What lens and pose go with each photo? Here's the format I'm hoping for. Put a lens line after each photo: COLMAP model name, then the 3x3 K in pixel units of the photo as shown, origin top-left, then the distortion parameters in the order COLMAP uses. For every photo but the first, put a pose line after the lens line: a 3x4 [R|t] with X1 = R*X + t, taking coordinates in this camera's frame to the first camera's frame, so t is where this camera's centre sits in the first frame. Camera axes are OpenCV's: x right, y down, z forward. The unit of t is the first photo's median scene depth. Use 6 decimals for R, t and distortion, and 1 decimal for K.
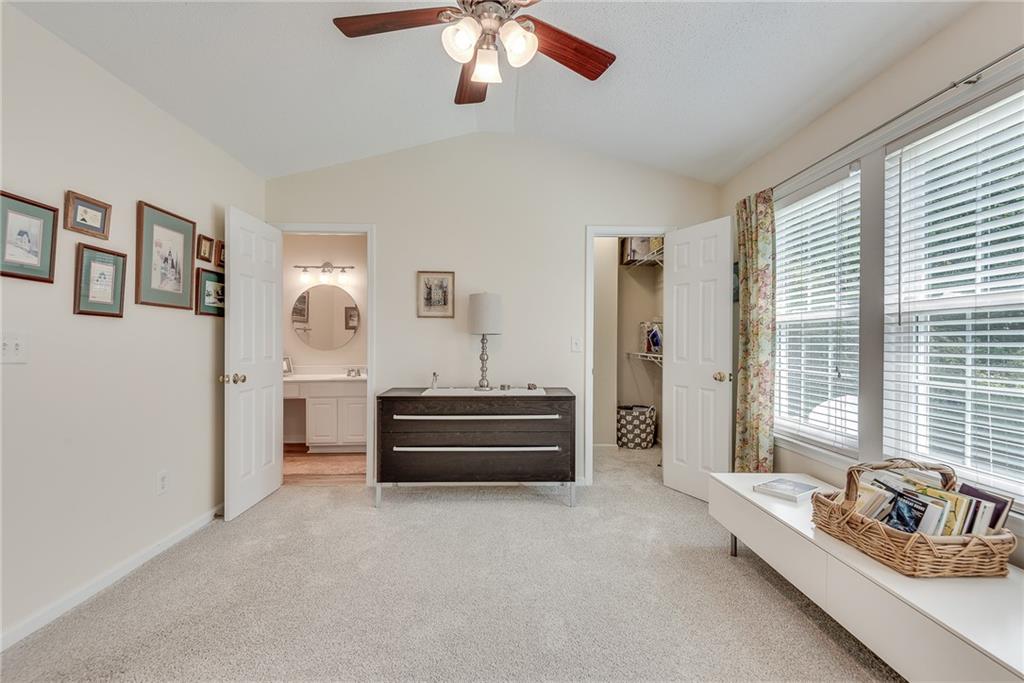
lens RADIAL K [[474.2, 0, 511.7], [0, 474.2, 346.5], [0, 0, 1]] dist [0.001238, -0.000434]
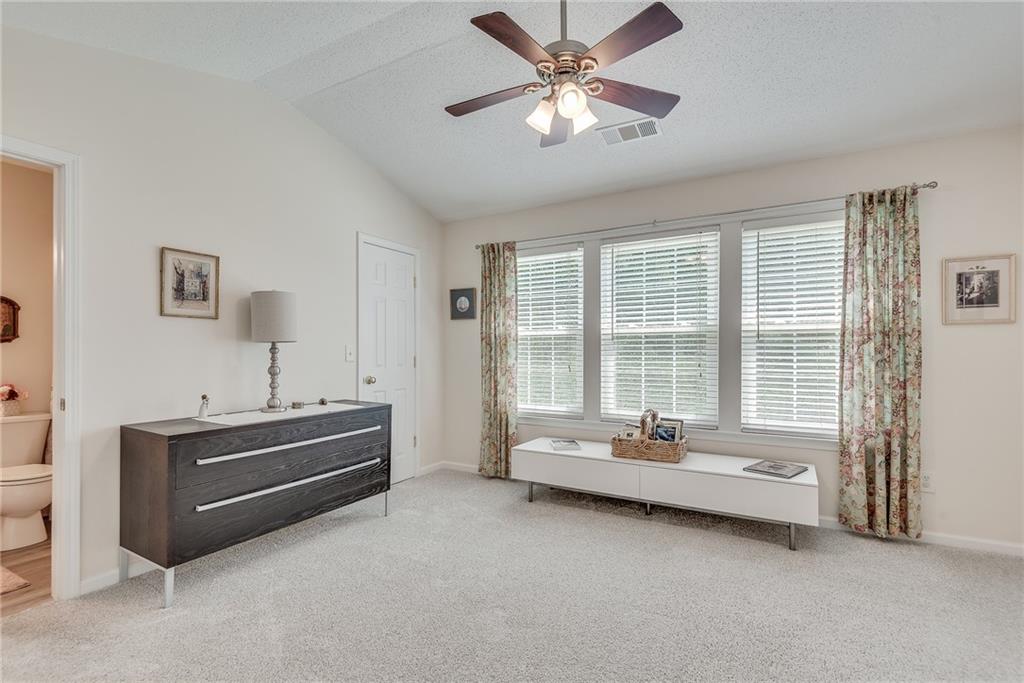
lens RADIAL K [[470.0, 0, 510.2], [0, 470.0, 355.5], [0, 0, 1]] dist [0.000079, -0.000228]
pose [[0.504379, -0.011835, 0.863402, -0.653877], [0.013828, 0.999889, 0.005628, -0.002221], [-0.863372, 0.009101, 0.504486, 0.299278]]
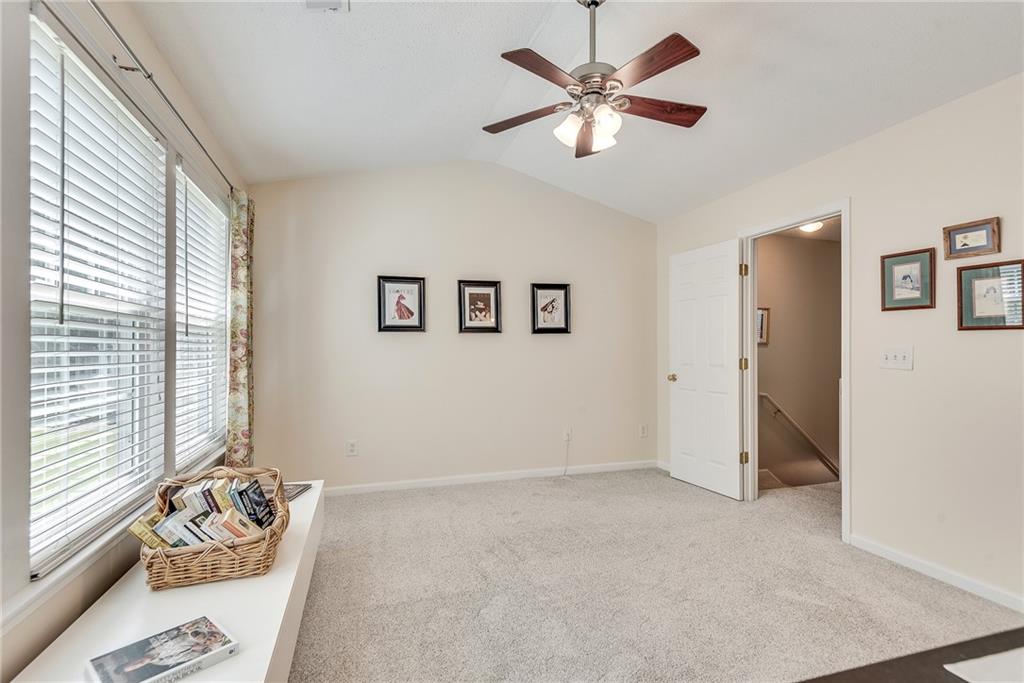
lens RADIAL K [[474.2, 0, 511.7], [0, 474.2, 346.5], [0, 0, 1]] dist [0.001238, -0.000434]
pose [[-0.955214, -0.008367, -0.295798, 0.307031], [-0.008932, 0.999960, 0.000559, -0.014593], [0.295781, 0.003176, -0.955250, 1.231540]]
